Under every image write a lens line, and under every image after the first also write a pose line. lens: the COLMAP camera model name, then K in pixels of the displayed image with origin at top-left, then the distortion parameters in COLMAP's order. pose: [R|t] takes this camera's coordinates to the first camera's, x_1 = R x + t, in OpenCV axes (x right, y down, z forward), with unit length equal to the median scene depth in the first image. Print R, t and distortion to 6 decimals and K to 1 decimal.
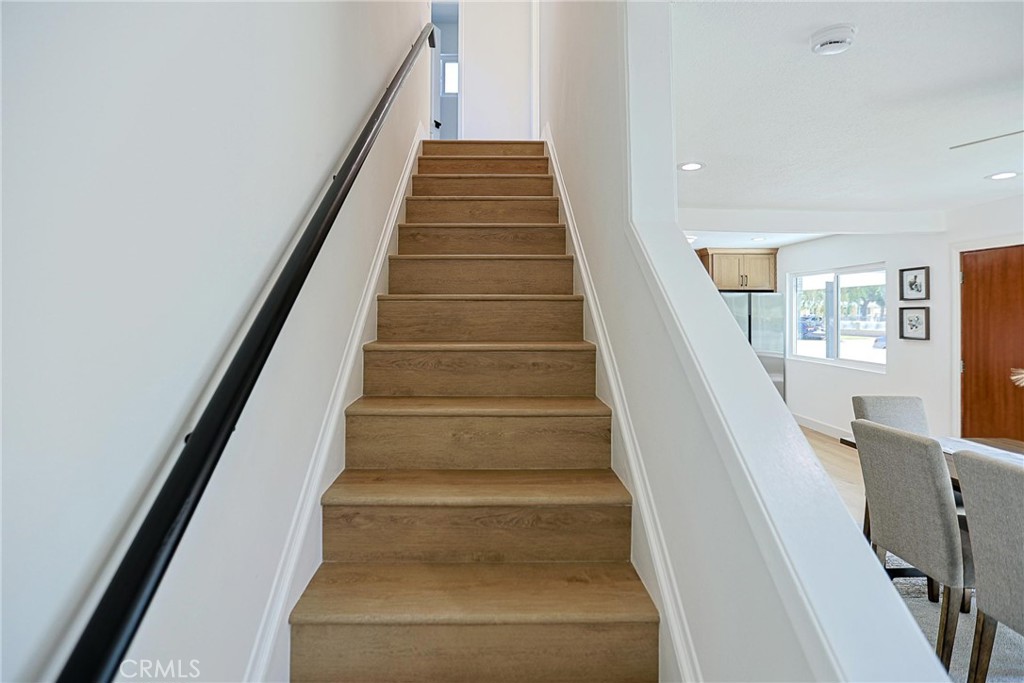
lens RADIAL K [[498.2, 0, 510.6], [0, 498.2, 308.2], [0, 0, 1]] dist [-0.064812, 0.033598]
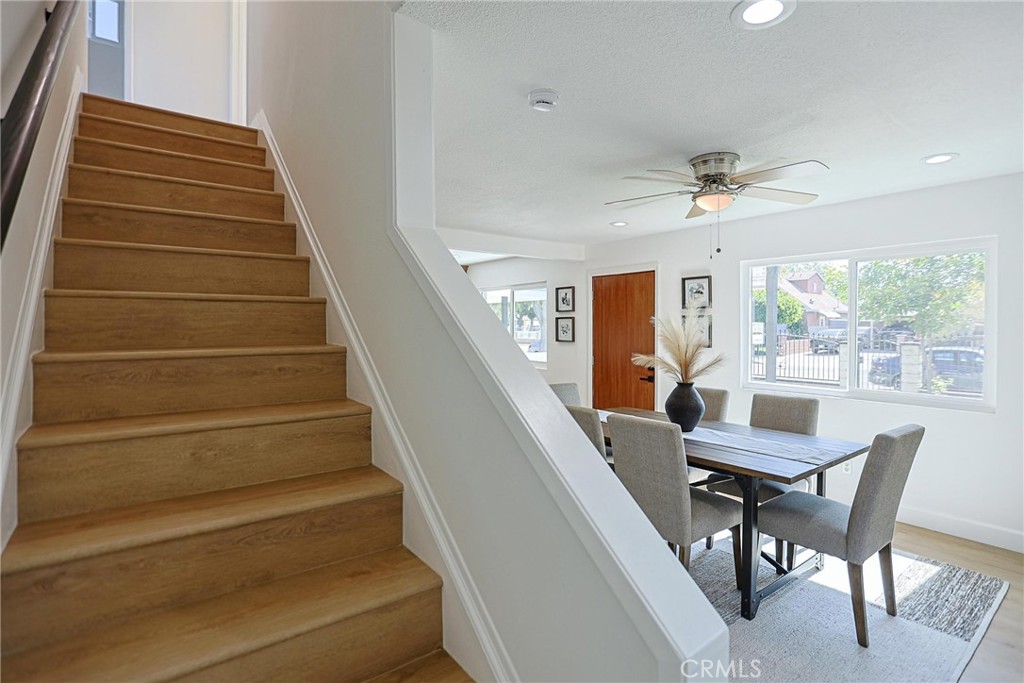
lens RADIAL K [[499.1, 0, 511.5], [0, 499.1, 329.5], [0, 0, 1]] dist [-0.044990, 0.018236]
pose [[0.807152, -0.006880, 0.590303, -0.166511], [-0.001509, 0.999905, 0.013718, 0.027704], [-0.590342, -0.011963, 0.807065, -0.003959]]
